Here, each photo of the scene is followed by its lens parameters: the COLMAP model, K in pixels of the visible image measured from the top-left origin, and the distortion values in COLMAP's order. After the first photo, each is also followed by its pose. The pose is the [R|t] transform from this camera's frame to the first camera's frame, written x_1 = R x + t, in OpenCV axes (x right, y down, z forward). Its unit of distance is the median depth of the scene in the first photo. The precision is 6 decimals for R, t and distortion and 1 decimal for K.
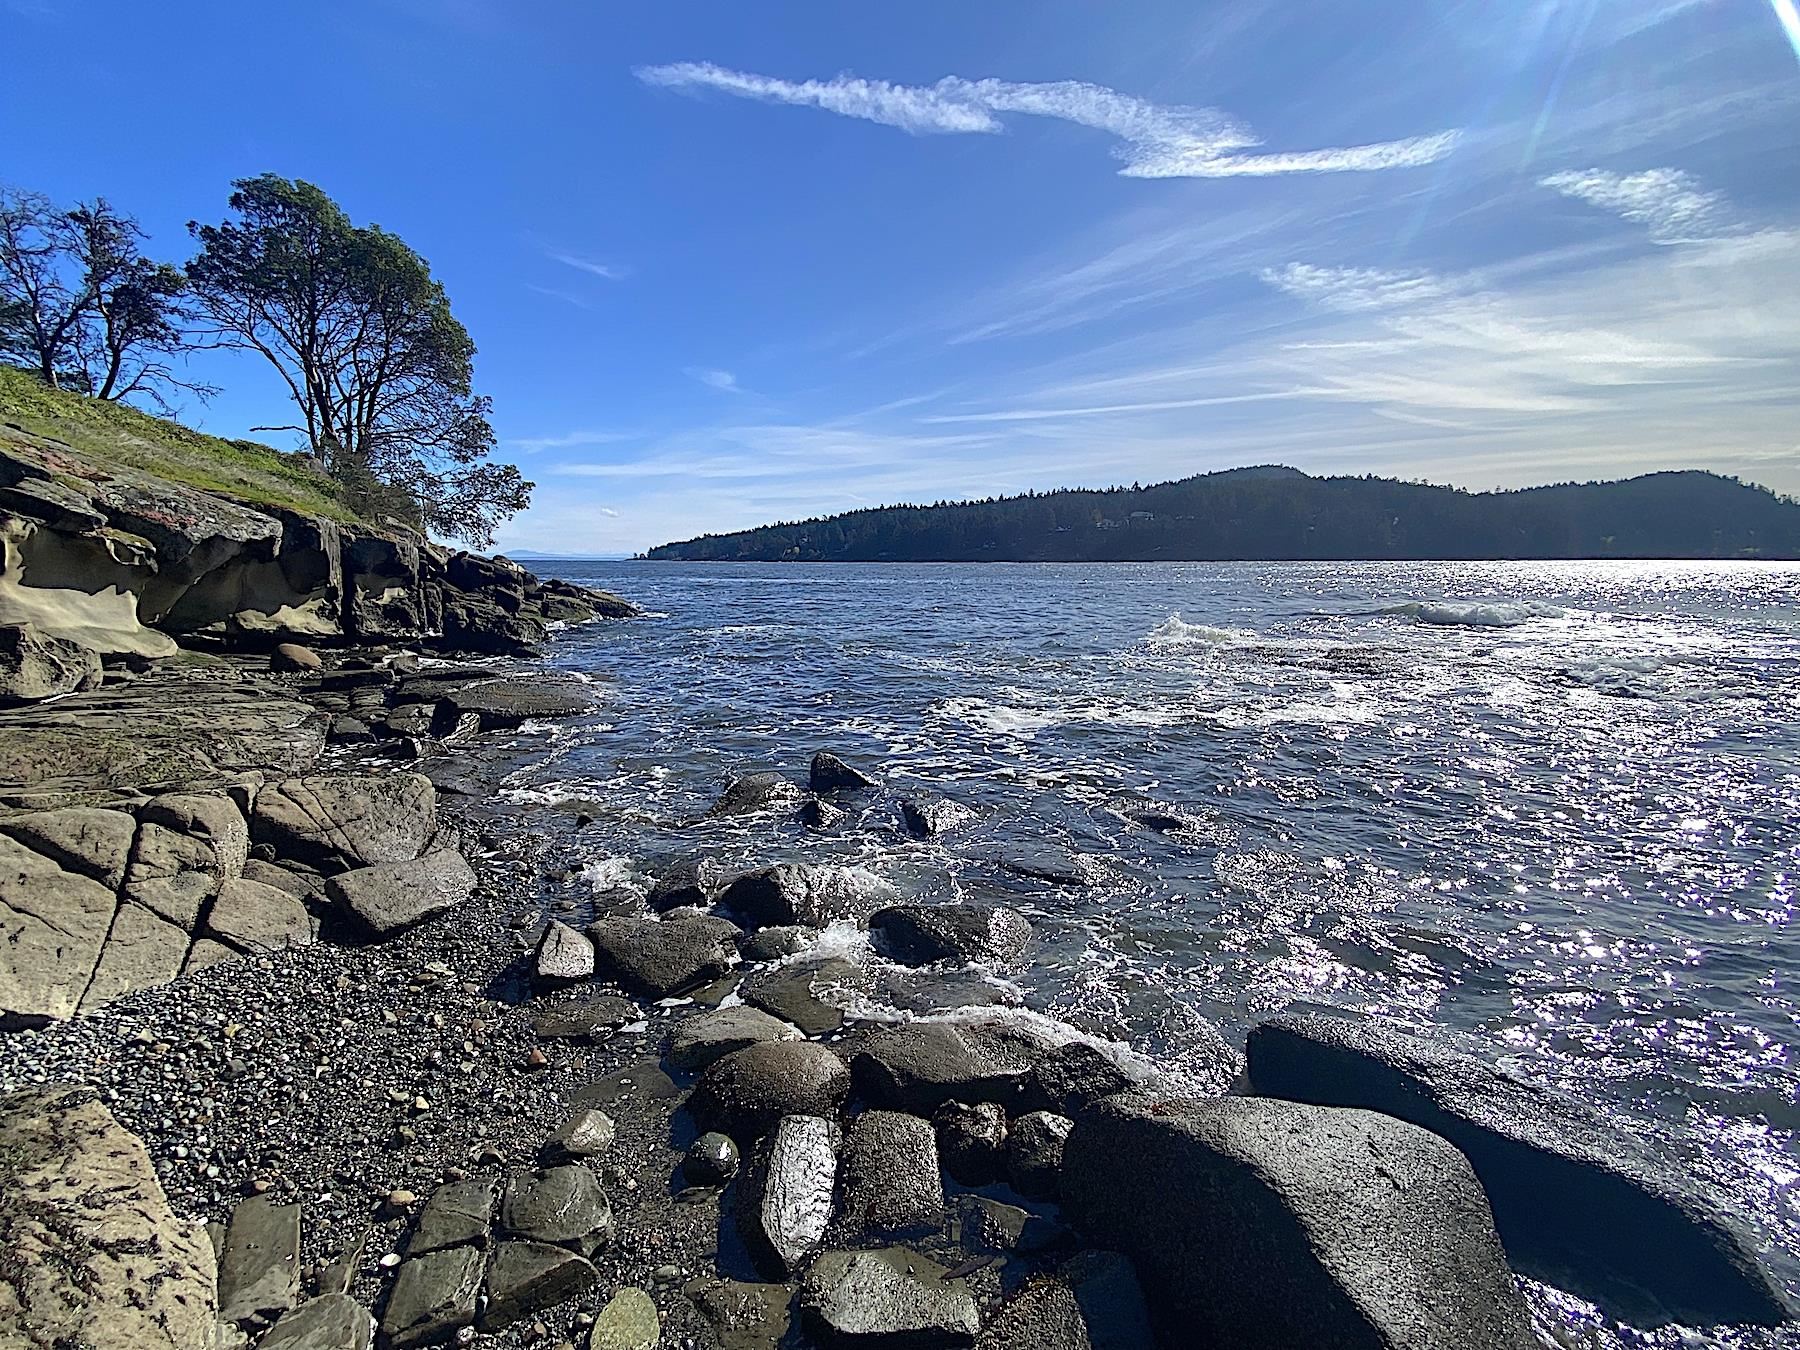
lens RADIAL K [[769.6, 0, 903.2], [0, 769.6, 675.7], [0, 0, 1]] dist [-0.042520, -0.001497]
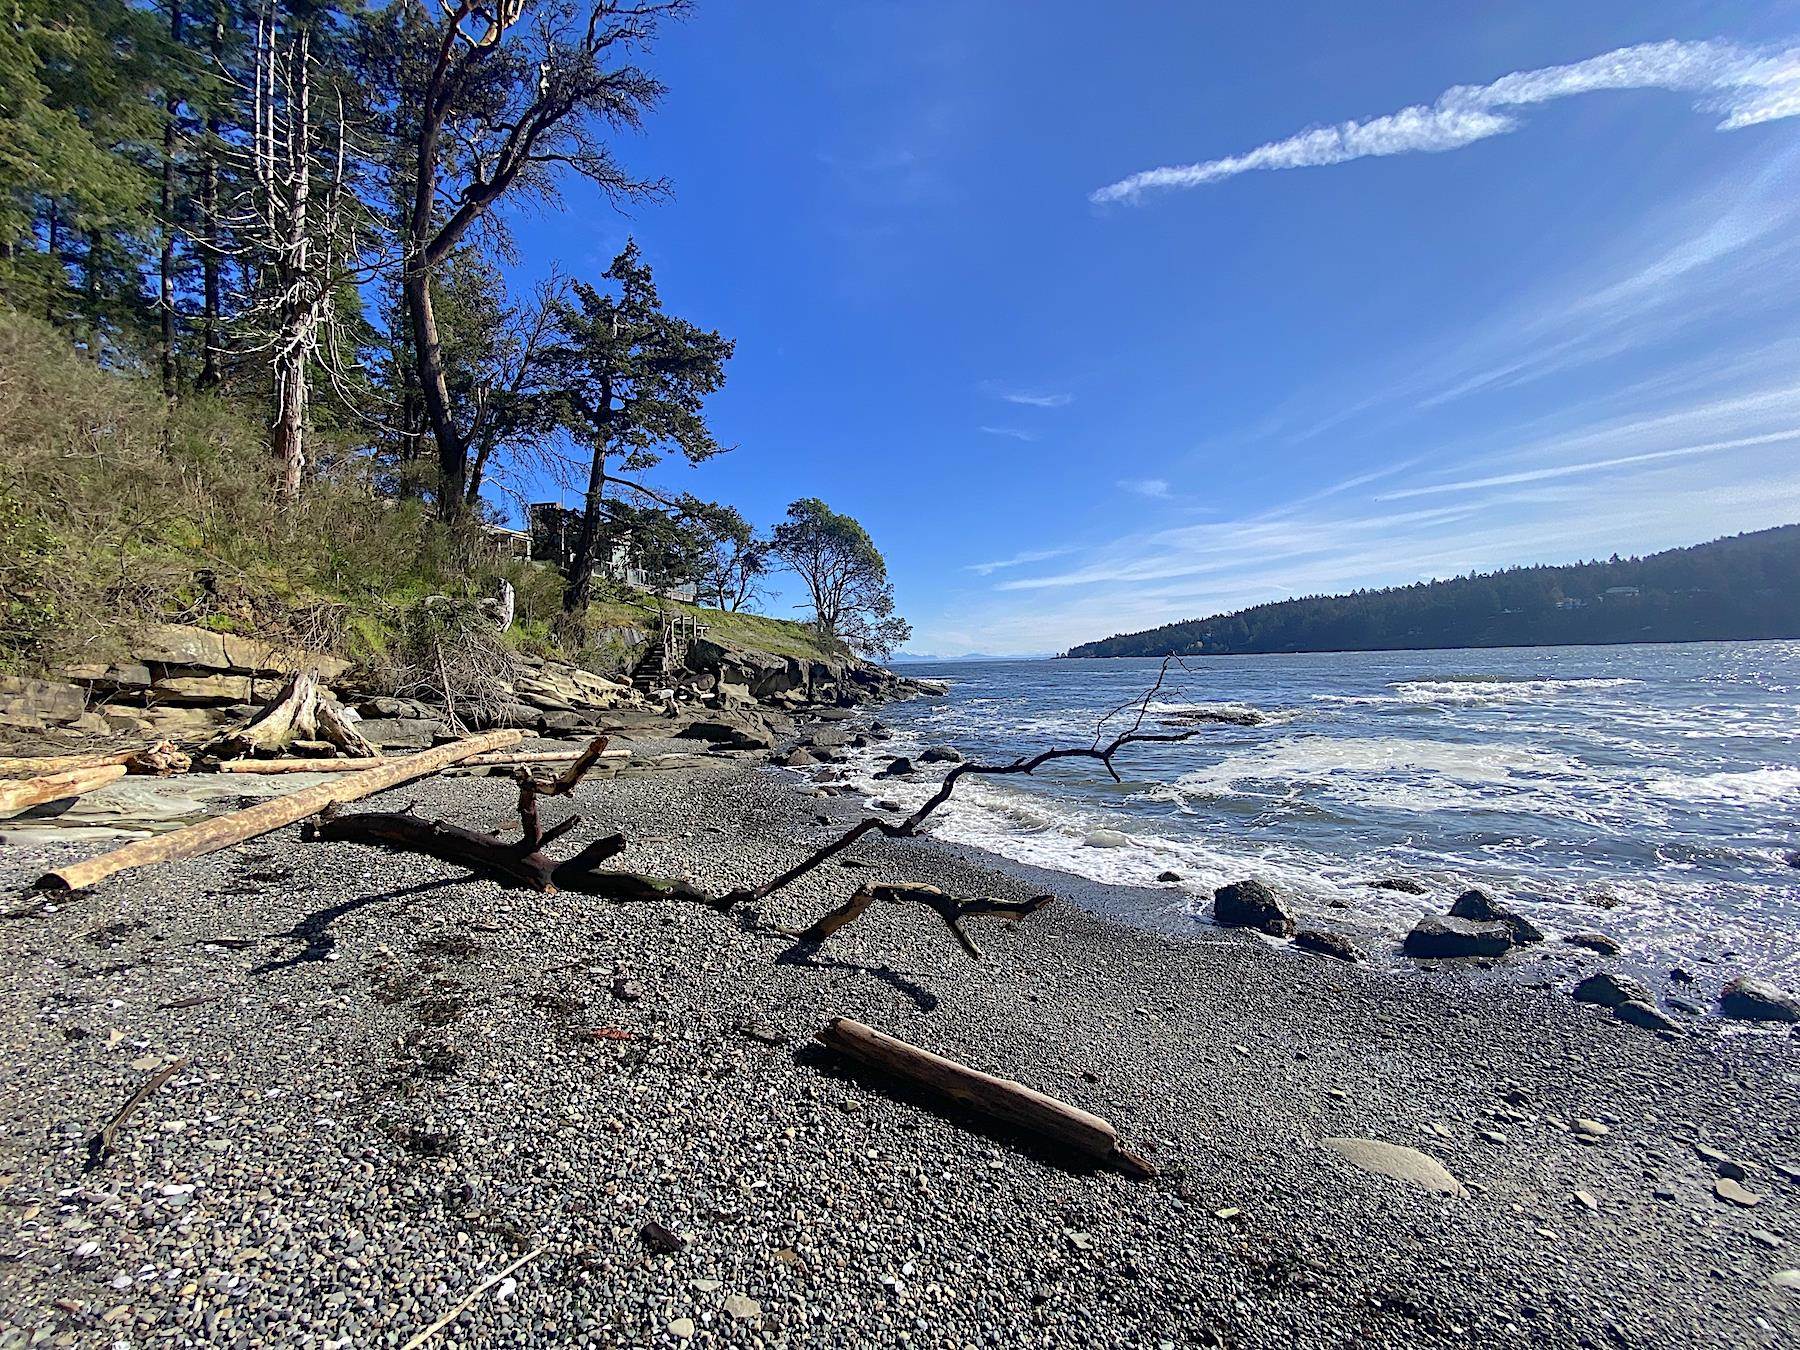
lens RADIAL K [[700.3, 0, 892.8], [0, 700.3, 668.7], [0, 0, 1]] dist [-0.032838, -0.003812]
pose [[0.831842, -0.014849, -0.554814, 0.416481], [-0.057099, 0.992048, -0.112161, 0.043187], [0.552067, 0.124979, 0.824380, -0.418603]]
